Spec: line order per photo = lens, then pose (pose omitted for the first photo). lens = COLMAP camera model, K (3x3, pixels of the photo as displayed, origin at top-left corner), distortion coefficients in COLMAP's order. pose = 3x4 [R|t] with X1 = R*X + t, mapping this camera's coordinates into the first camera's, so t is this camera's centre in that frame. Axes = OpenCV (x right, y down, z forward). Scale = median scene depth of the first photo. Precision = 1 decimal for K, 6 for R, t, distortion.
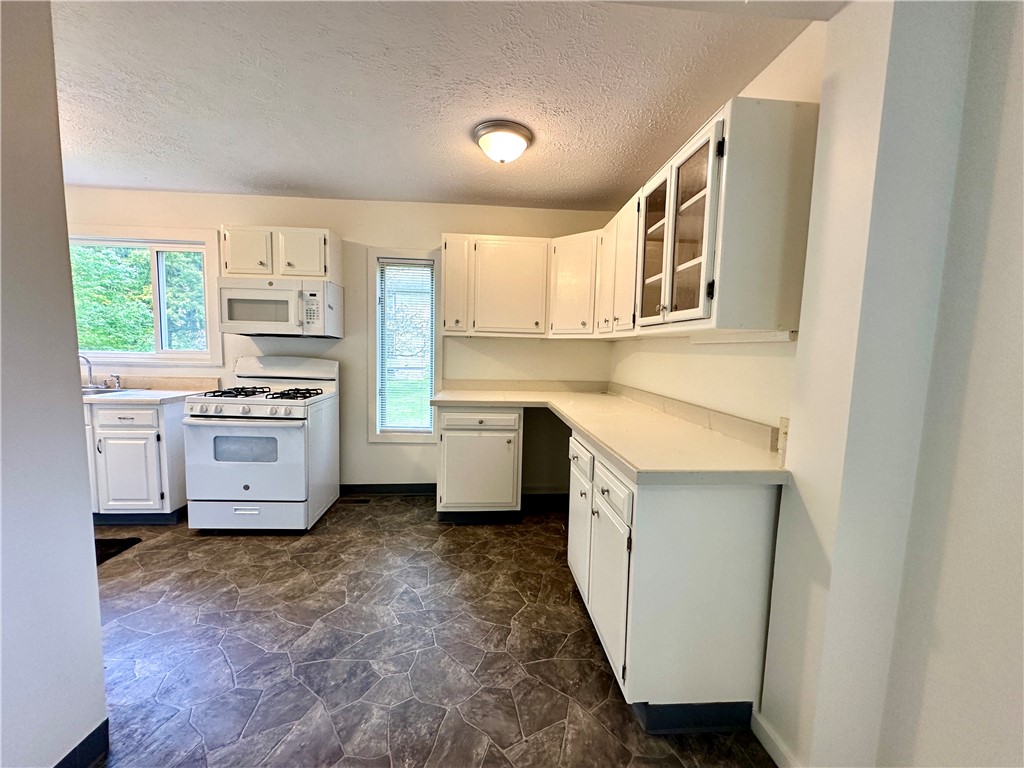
lens RADIAL K [[407.8, 0, 511.4], [0, 407.8, 384.9], [0, 0, 1]] dist [-0.002881, -0.000482]
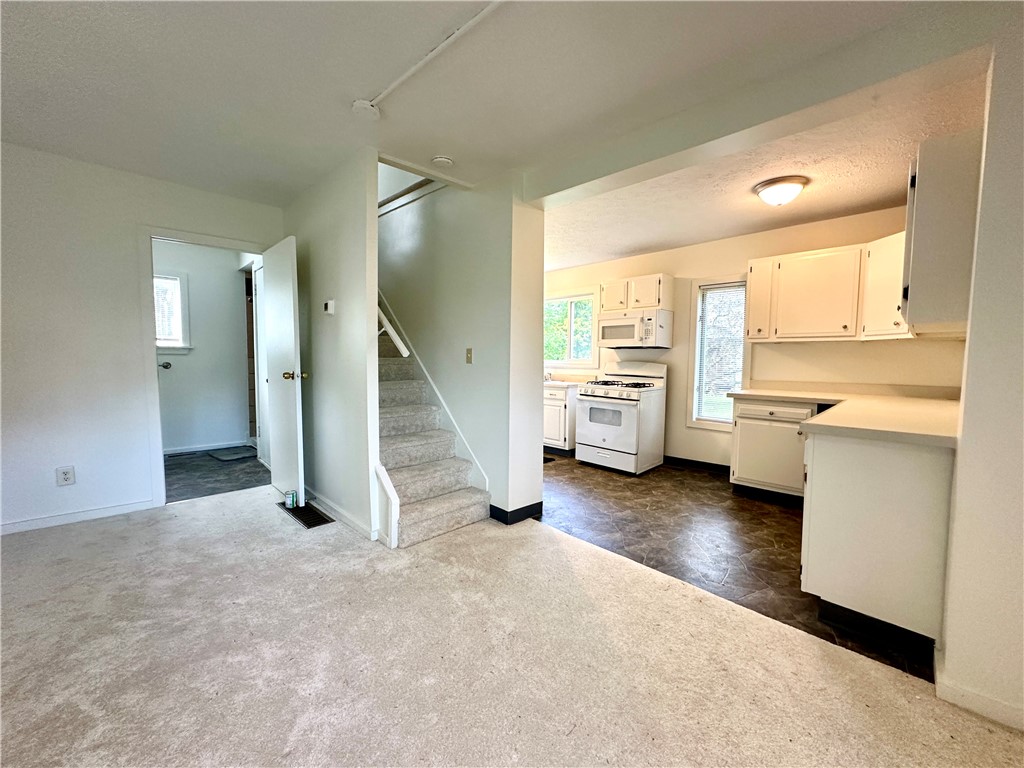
lens RADIAL K [[407.8, 0, 511.6], [0, 407.8, 383.6], [0, 0, 1]] dist [-0.002881, -0.000482]
pose [[0.655658, 0.028430, -0.754522, 0.313008], [-0.059110, 0.998157, -0.013754, 0.063544], [0.752740, 0.053618, 0.656130, -0.344248]]
